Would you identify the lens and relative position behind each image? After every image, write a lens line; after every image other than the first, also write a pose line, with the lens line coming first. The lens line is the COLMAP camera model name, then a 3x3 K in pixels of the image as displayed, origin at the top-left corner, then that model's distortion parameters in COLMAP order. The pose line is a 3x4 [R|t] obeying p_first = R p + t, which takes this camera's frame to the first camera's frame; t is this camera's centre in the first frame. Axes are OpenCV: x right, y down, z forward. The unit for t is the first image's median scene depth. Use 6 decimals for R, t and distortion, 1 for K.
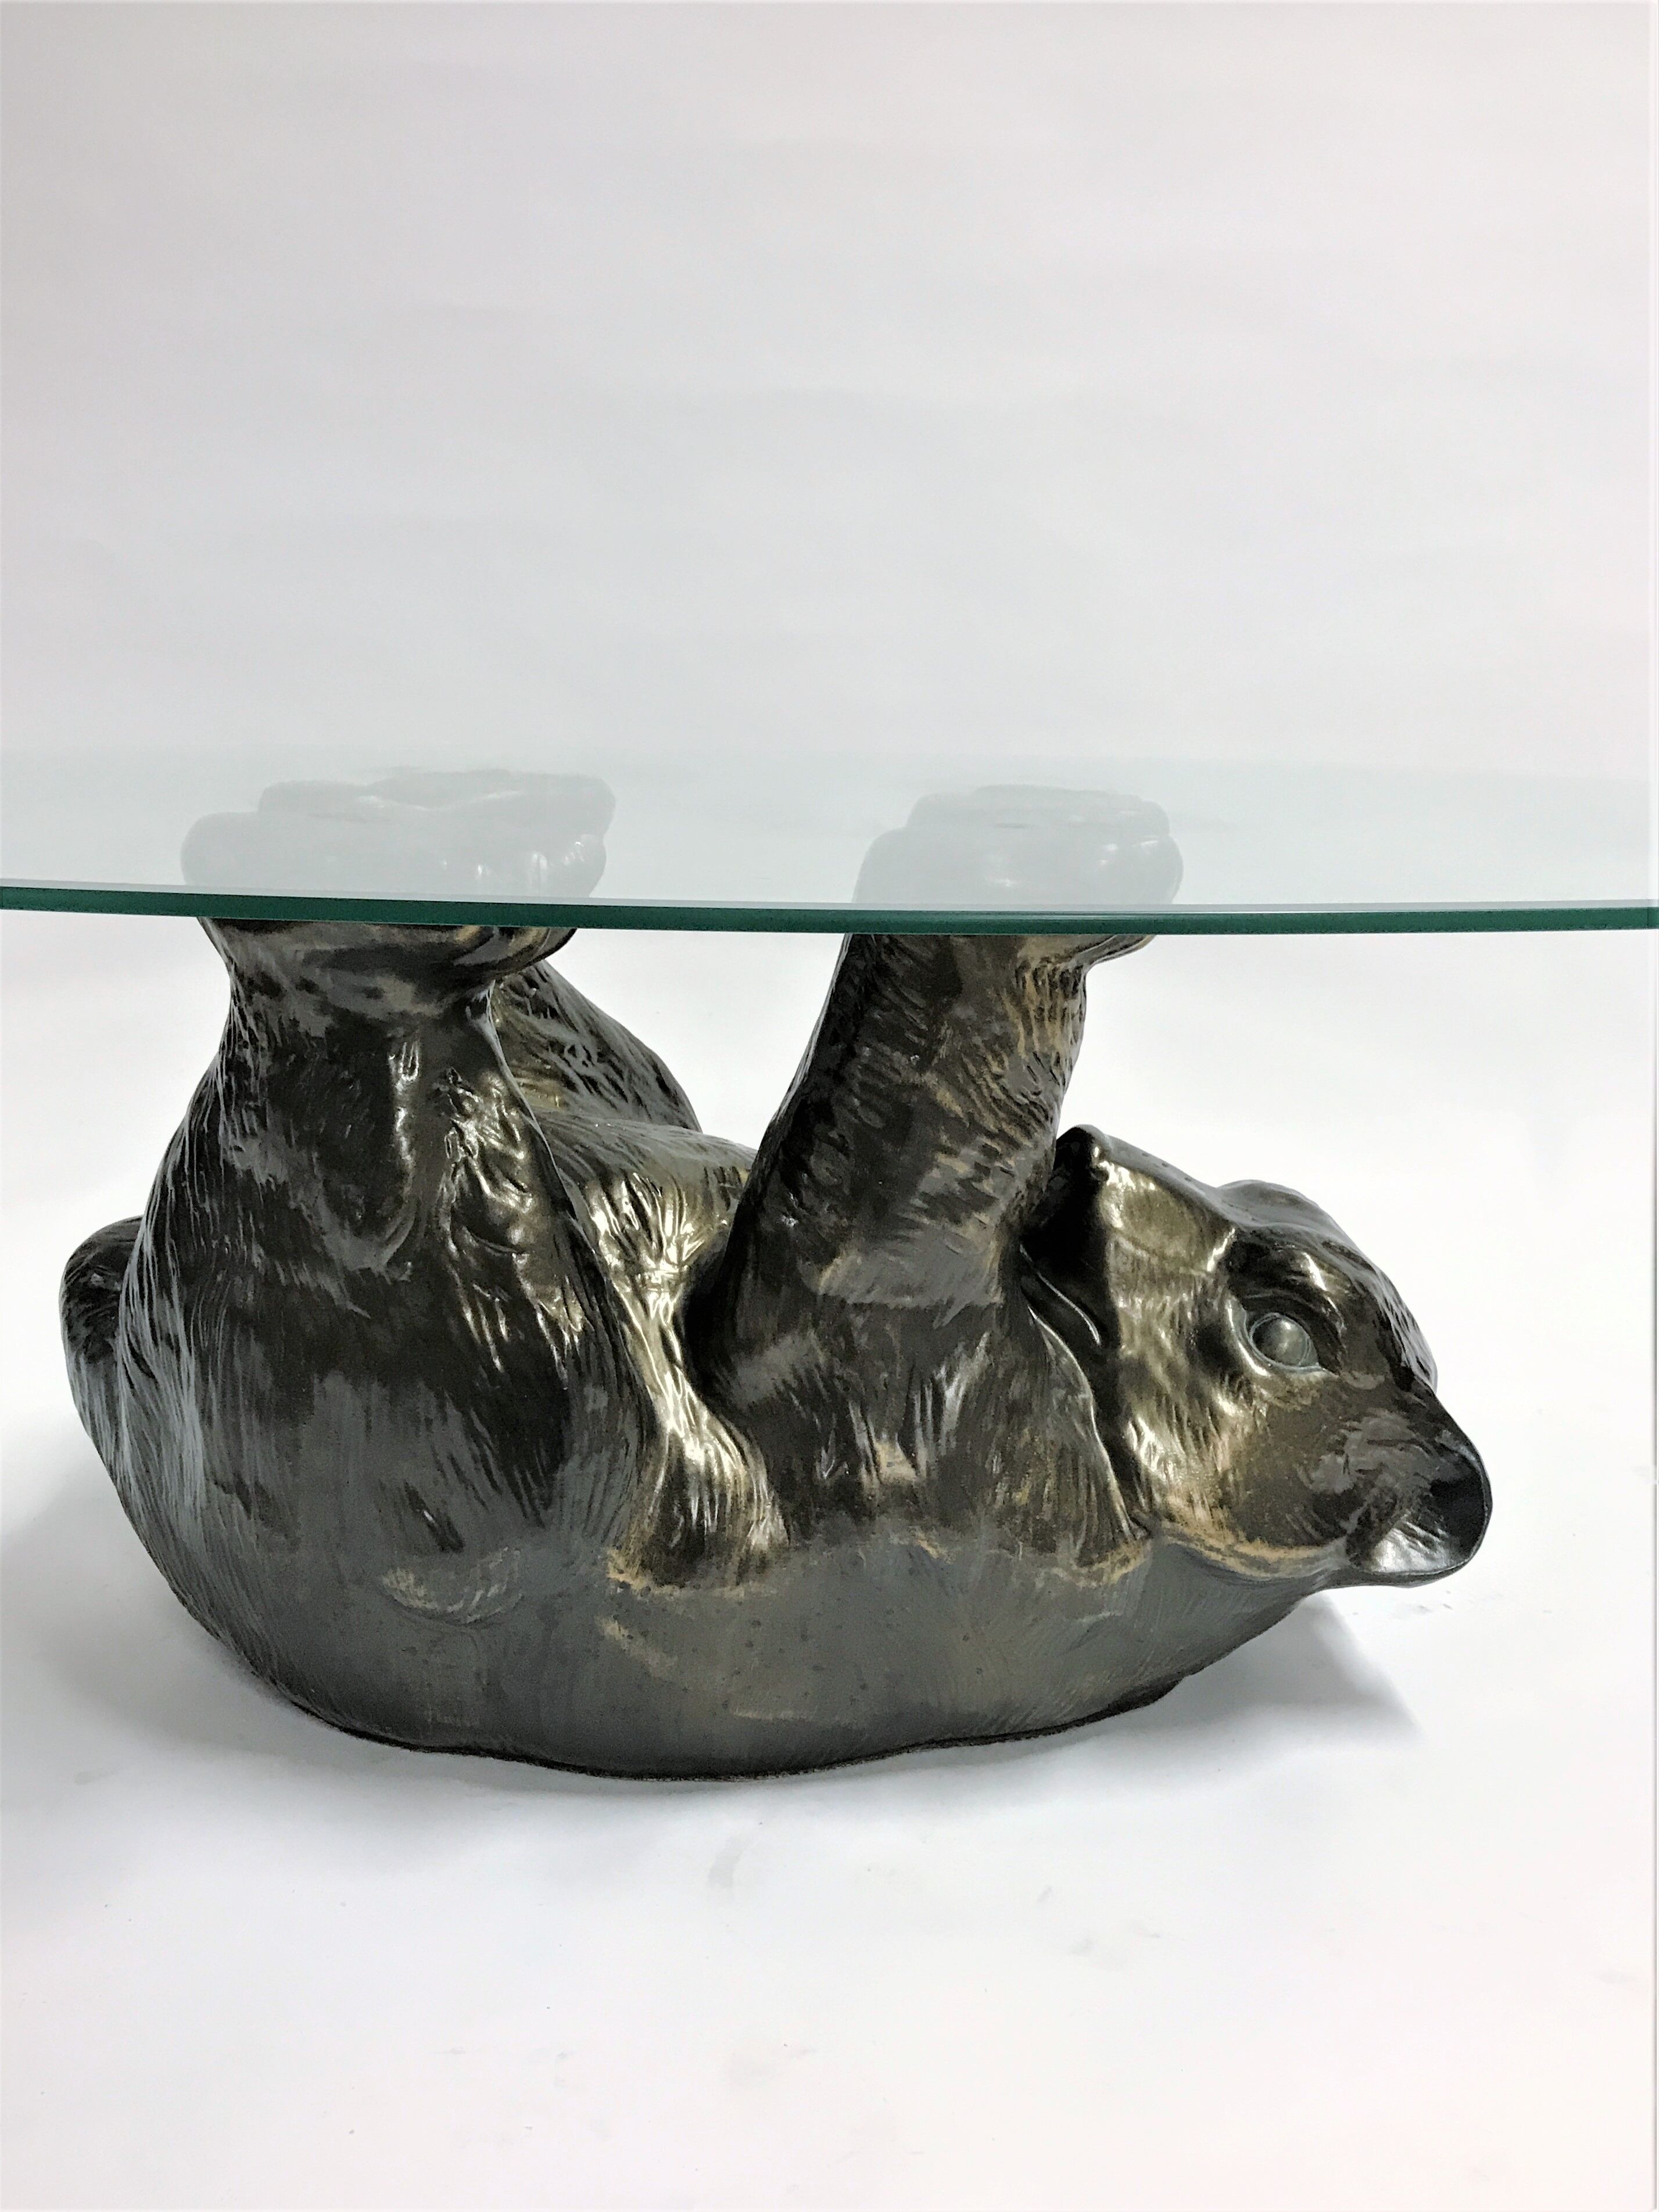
lens RADIAL K [[1769.5, 0, 829.5], [0, 1769.5, 1106.0], [0, 0, 1]] dist [0.077267, -0.183078]
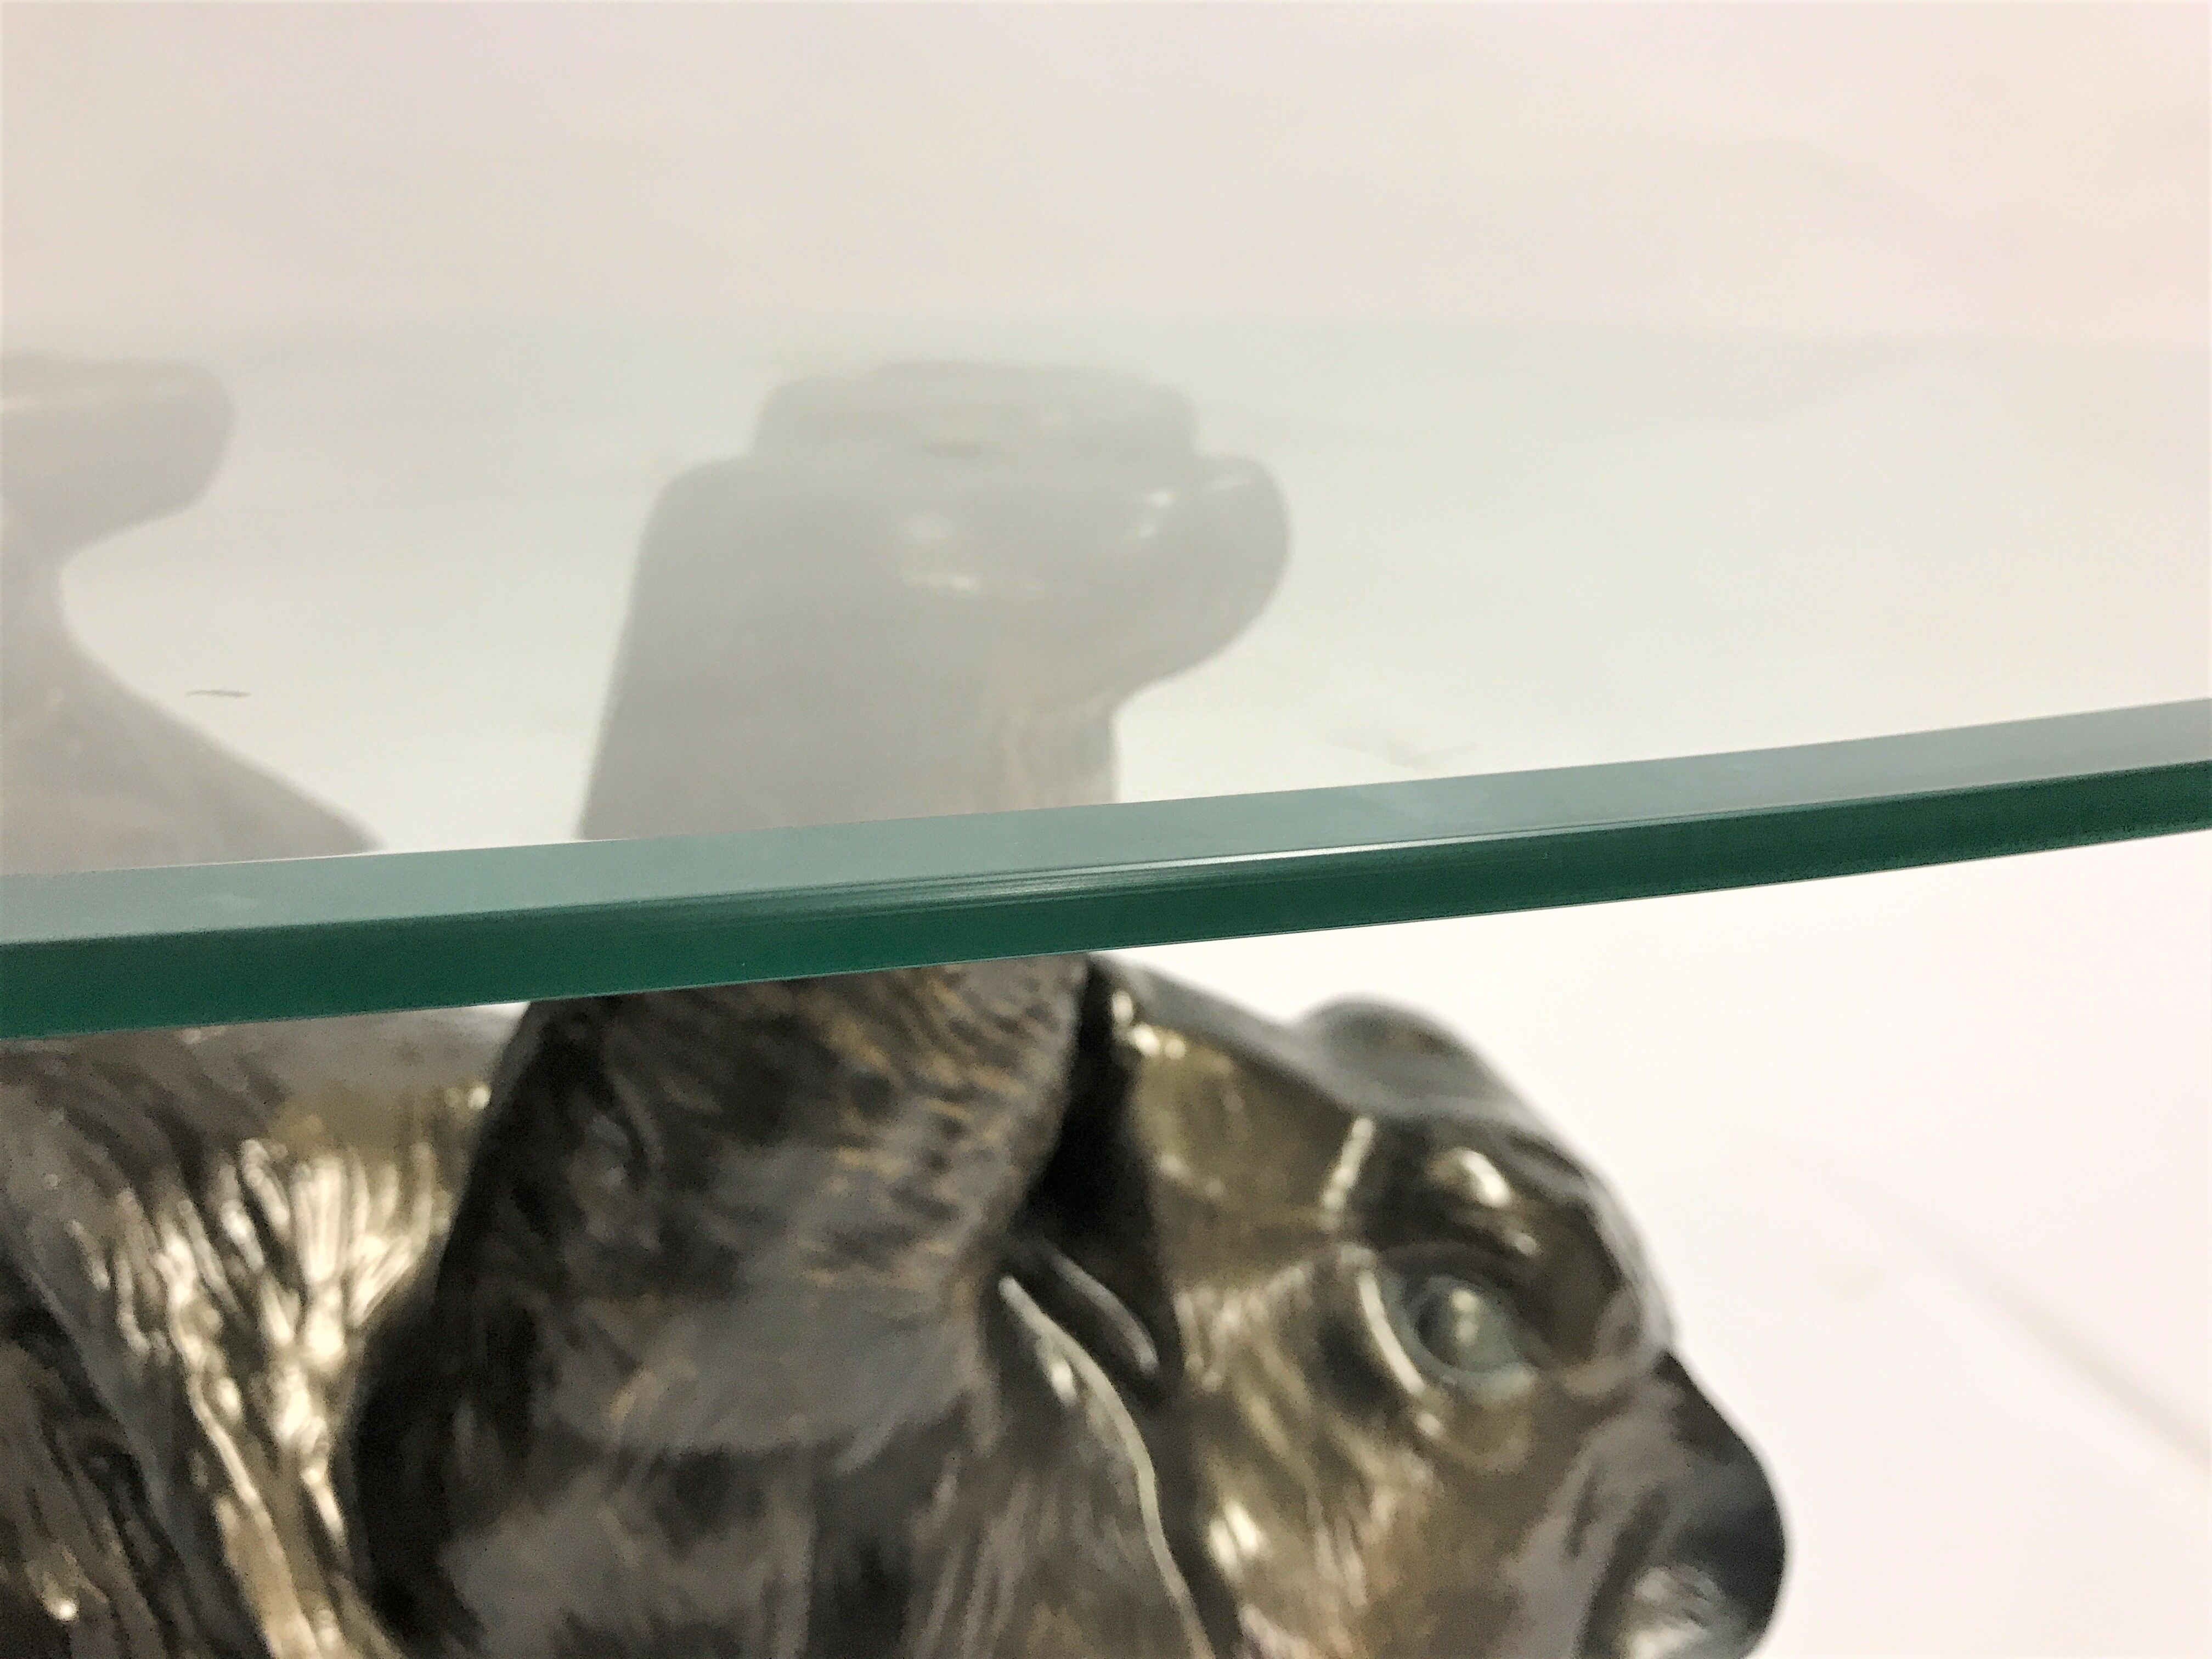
lens RADIAL K [[1769.4, 0, 1082.8], [0, 1769.4, 829.2], [0, 0, 1]] dist [0.077267, -0.183078]
pose [[0.982118, -0.062609, 0.177551, 0.043505], [0.049722, 0.995857, 0.076130, -0.087725], [-0.181582, -0.065940, 0.981162, 0.495857]]
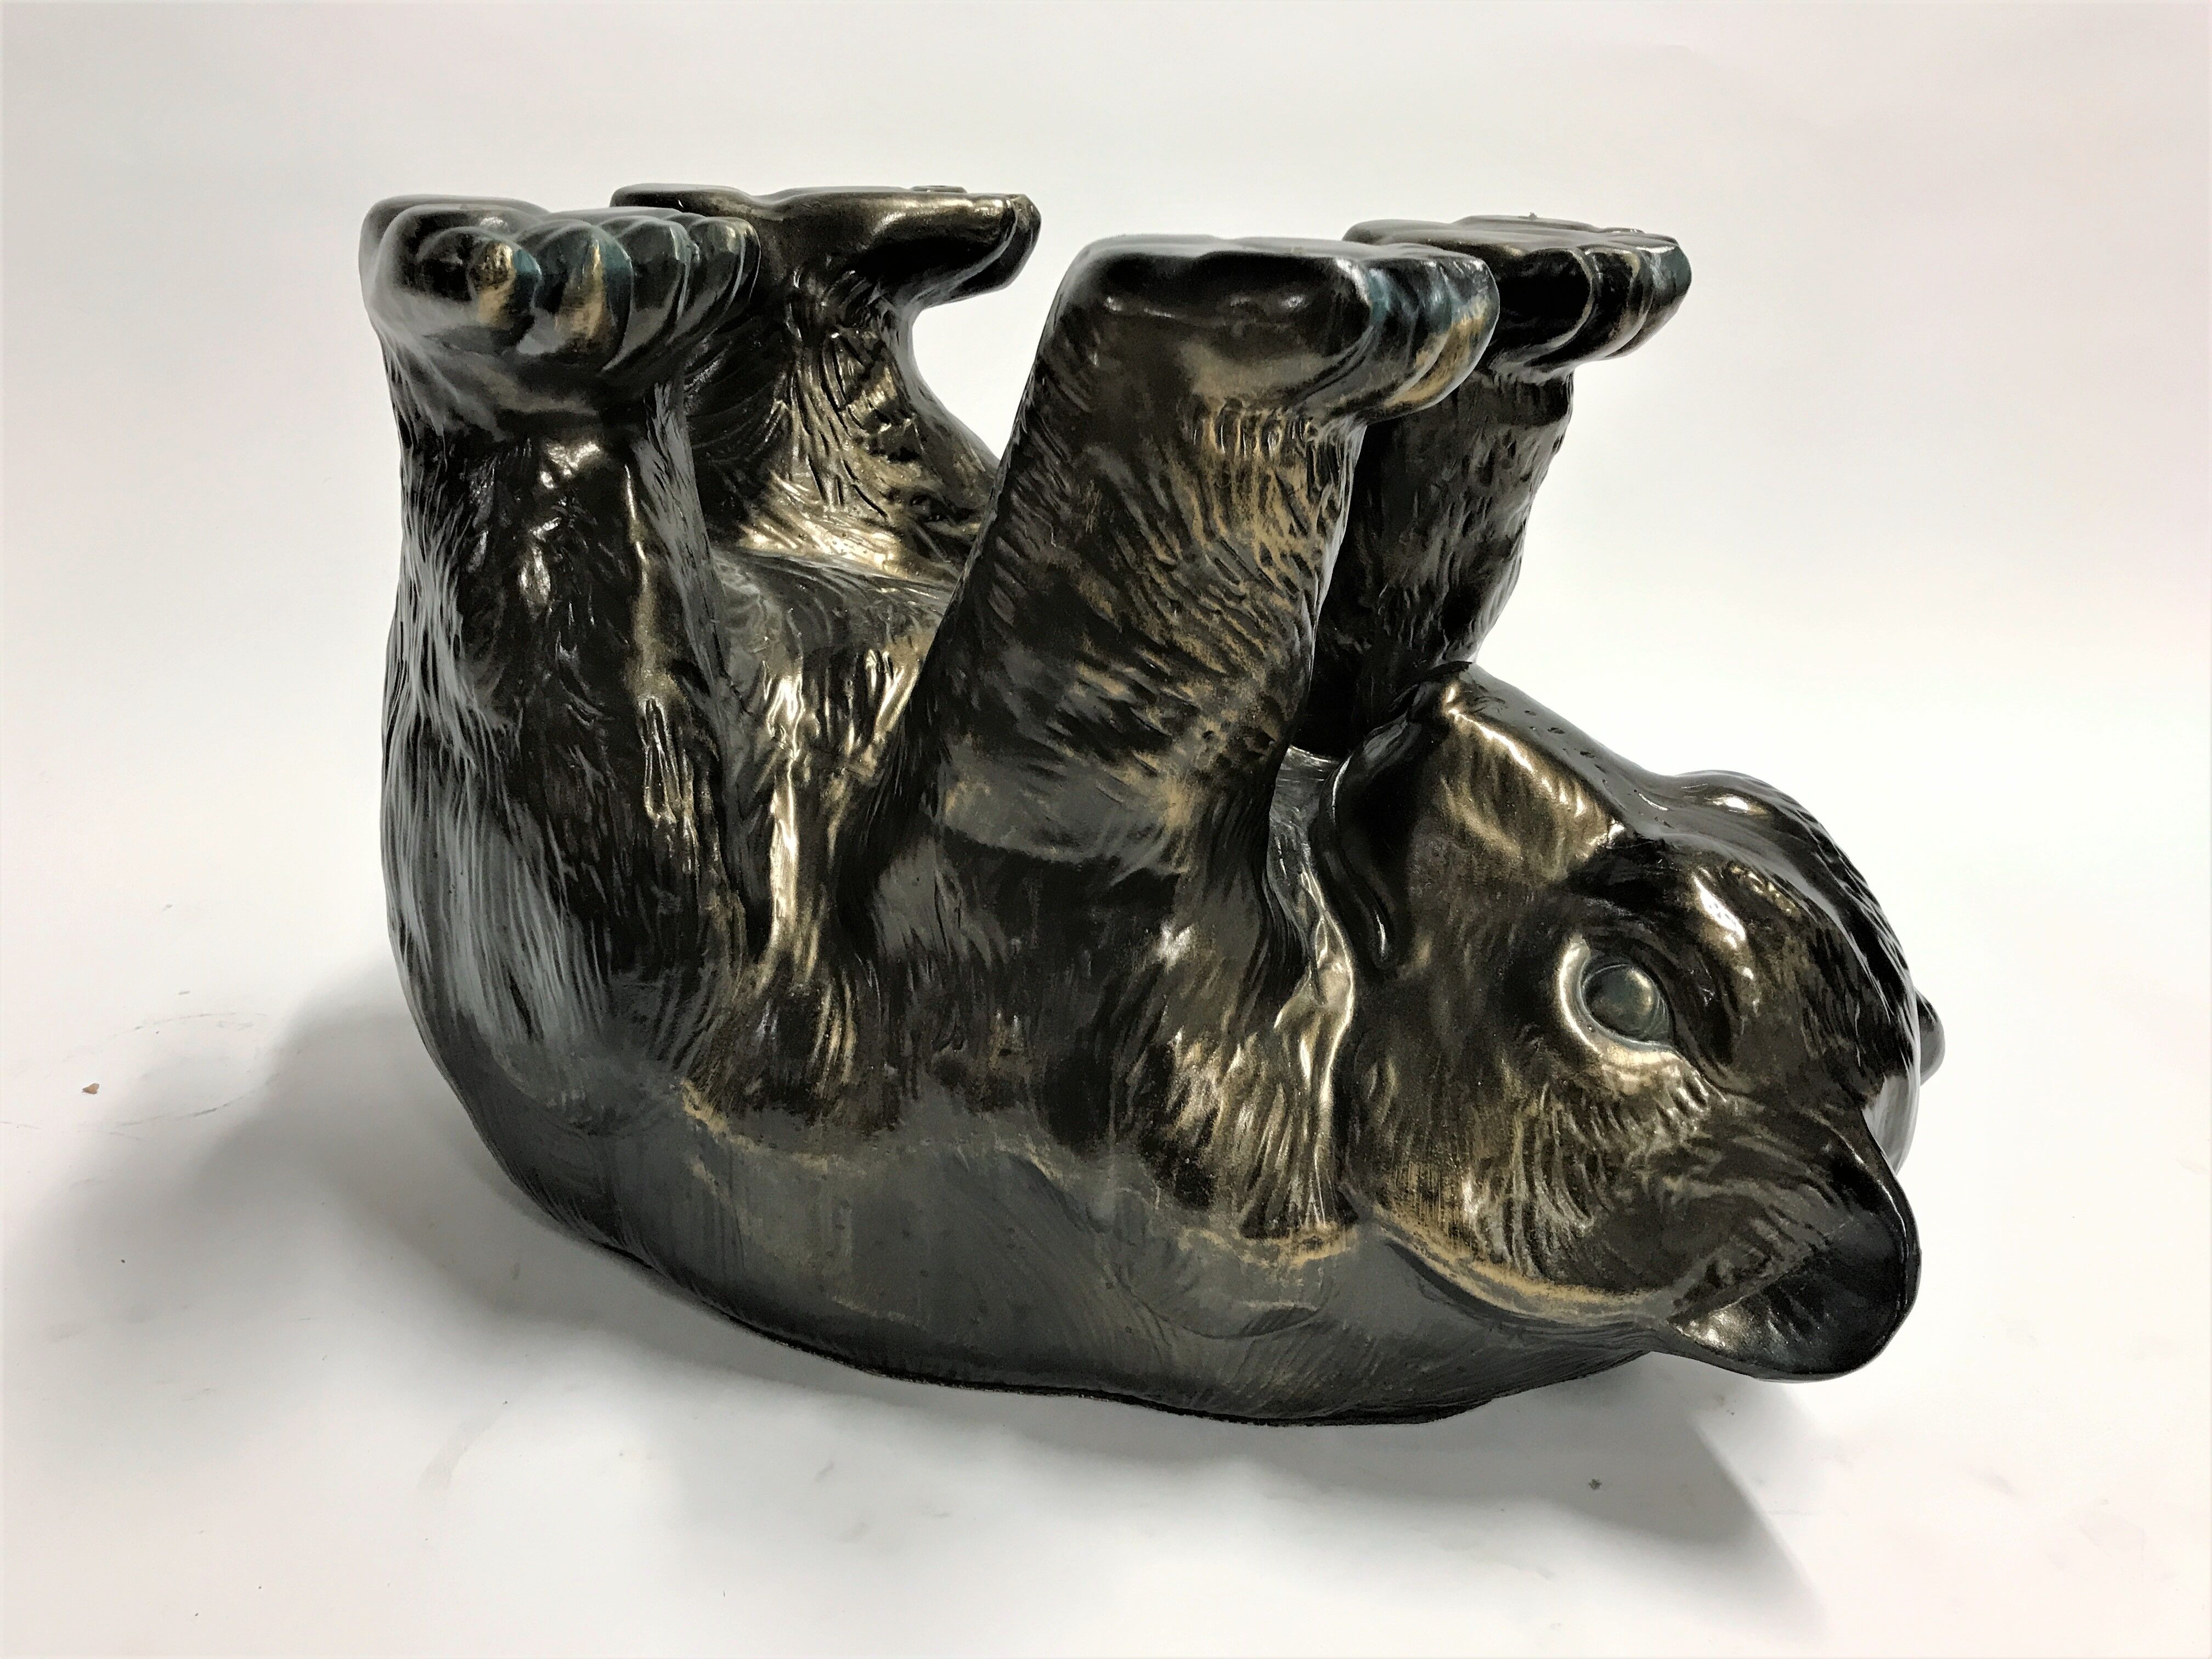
lens RADIAL K [[1769.4, 0, 1082.8], [0, 1769.4, 829.2], [0, 0, 1]] dist [0.077267, -0.183078]
pose [[0.907218, 0.162874, -0.387851, 0.342376], [-0.112837, 0.982434, 0.148629, -0.014597], [0.405246, -0.091075, 0.909660, 0.303956]]
